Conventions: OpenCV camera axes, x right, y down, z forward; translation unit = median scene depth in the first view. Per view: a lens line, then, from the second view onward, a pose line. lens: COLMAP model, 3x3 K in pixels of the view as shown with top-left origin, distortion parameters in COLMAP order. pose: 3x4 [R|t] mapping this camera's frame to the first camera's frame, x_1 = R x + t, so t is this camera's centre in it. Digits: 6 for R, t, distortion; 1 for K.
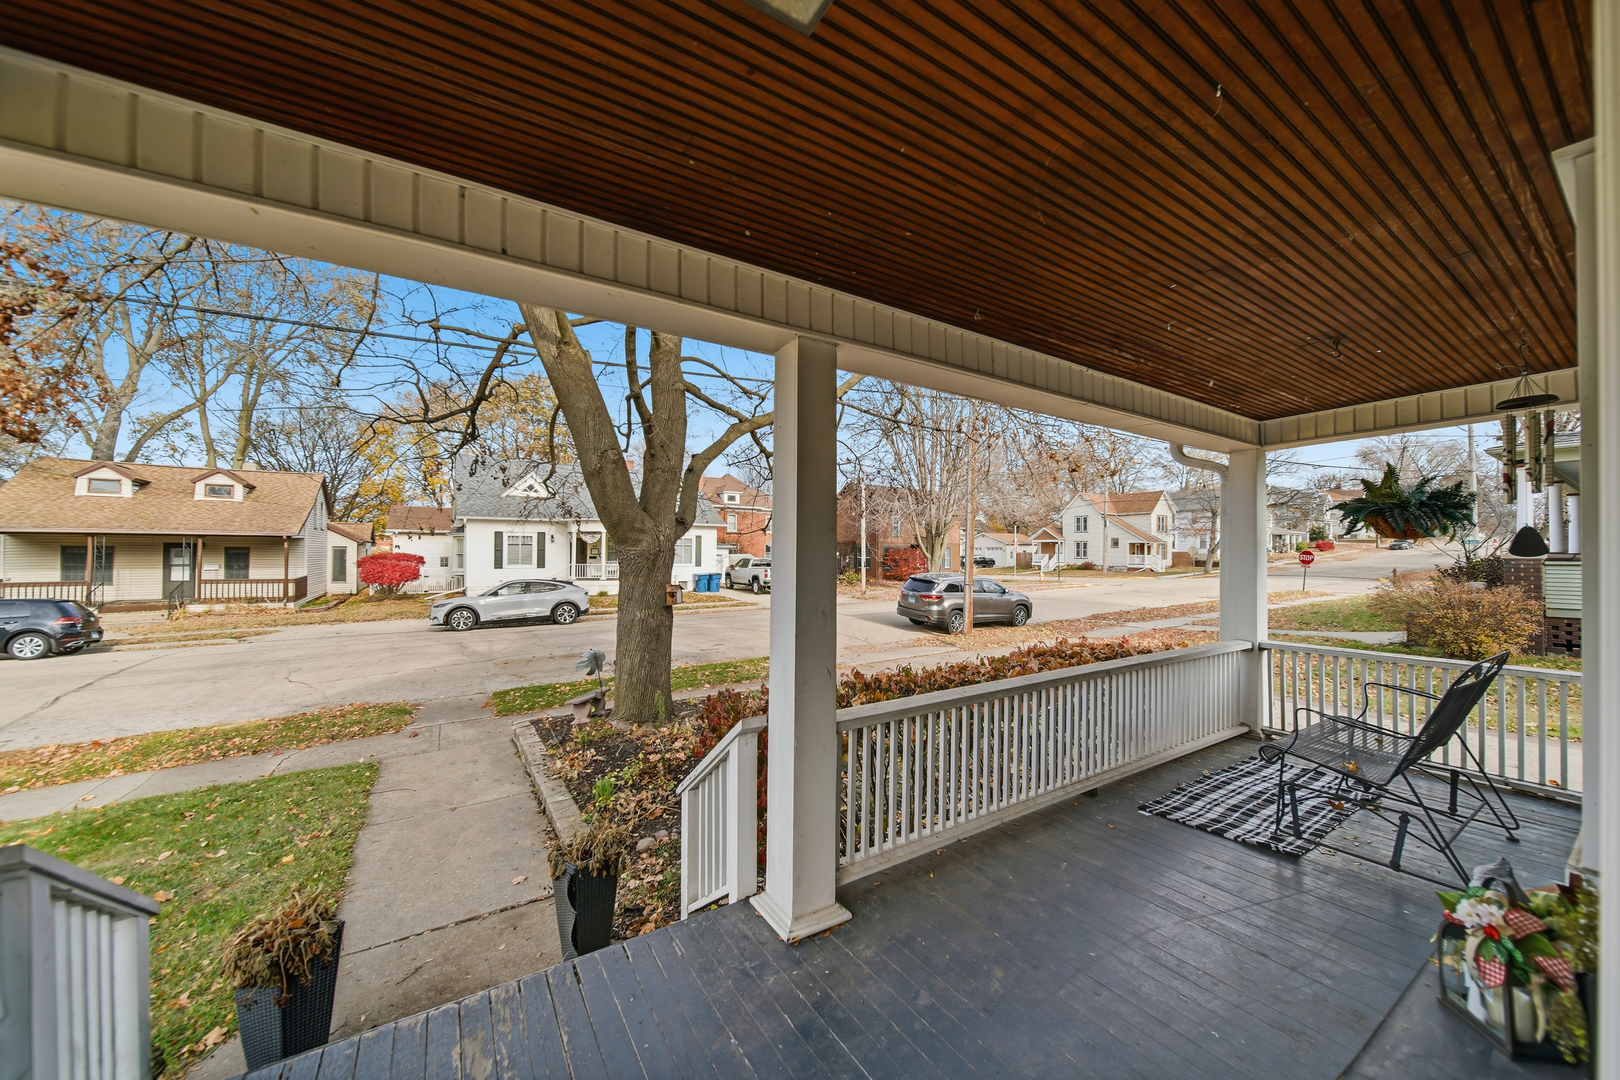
lens RADIAL K [[575.8, 0, 808.8], [0, 575.8, 546.5], [0, 0, 1]] dist [-0.000195, -0.000055]
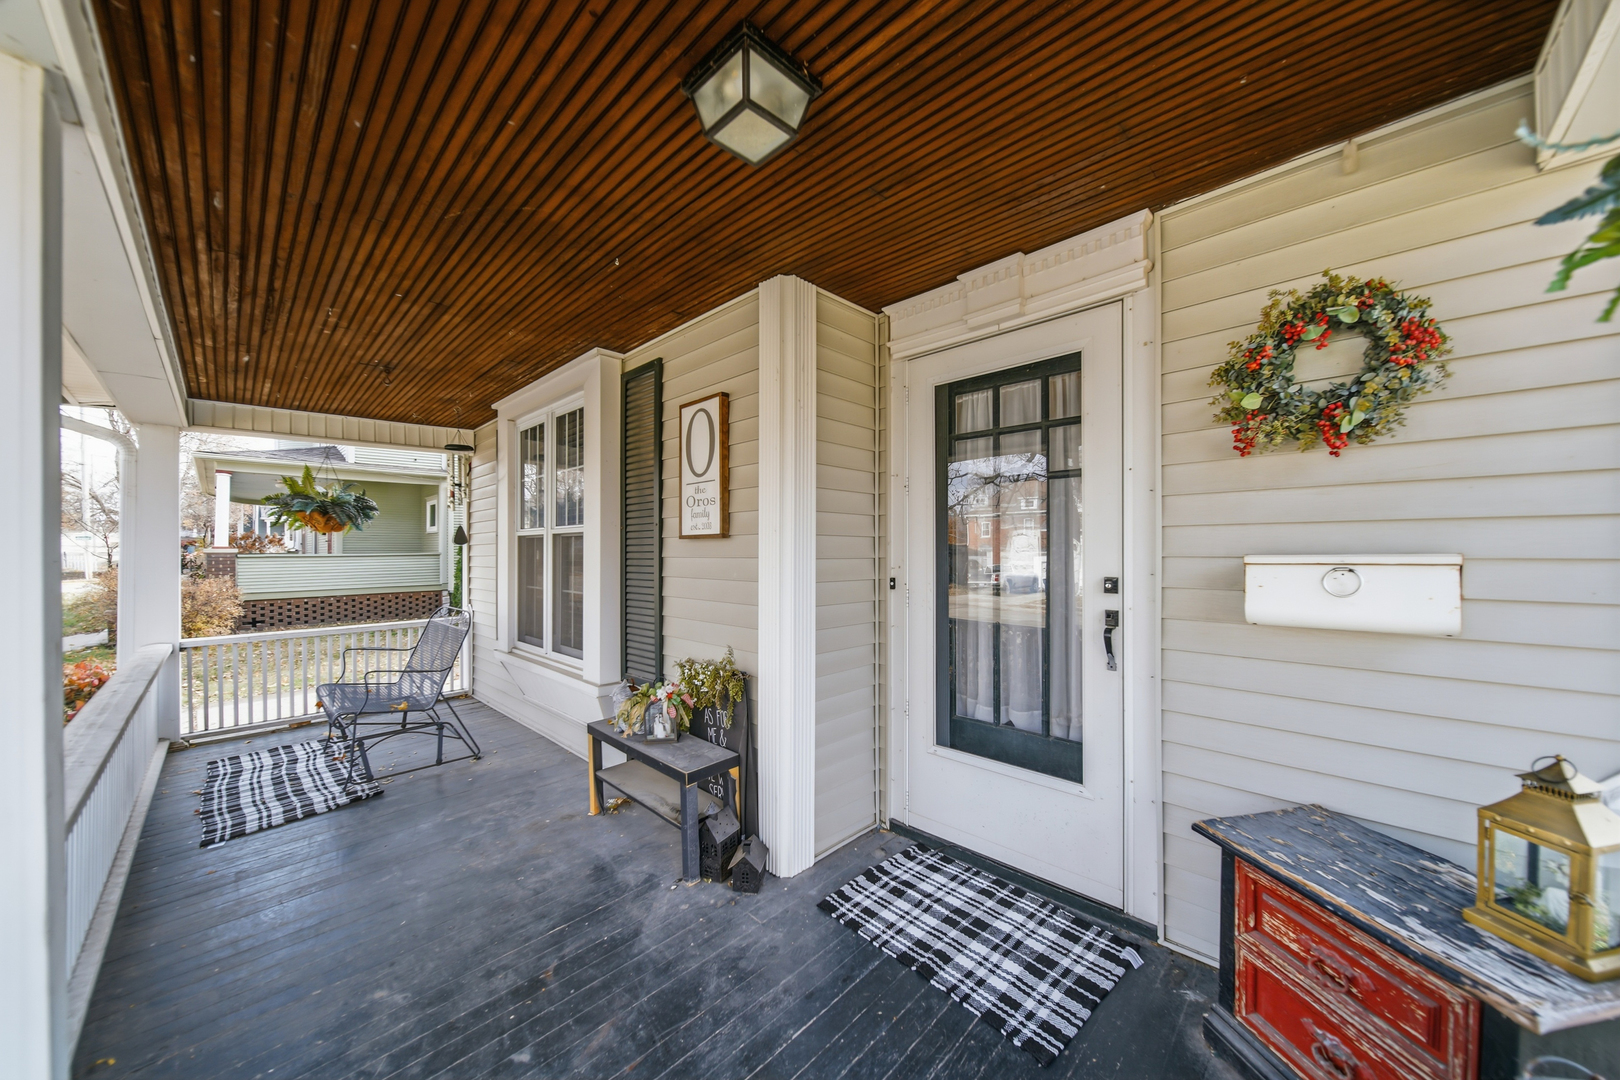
lens RADIAL K [[575.8, 0, 808.0], [0, 575.8, 547.5], [0, 0, 1]] dist [-0.000195, -0.000055]
pose [[-0.221517, 0.001599, 0.975155, -0.423355], [-0.007328, 0.999968, -0.003304, 0.019425], [-0.975129, -0.007878, -0.221498, 0.327624]]
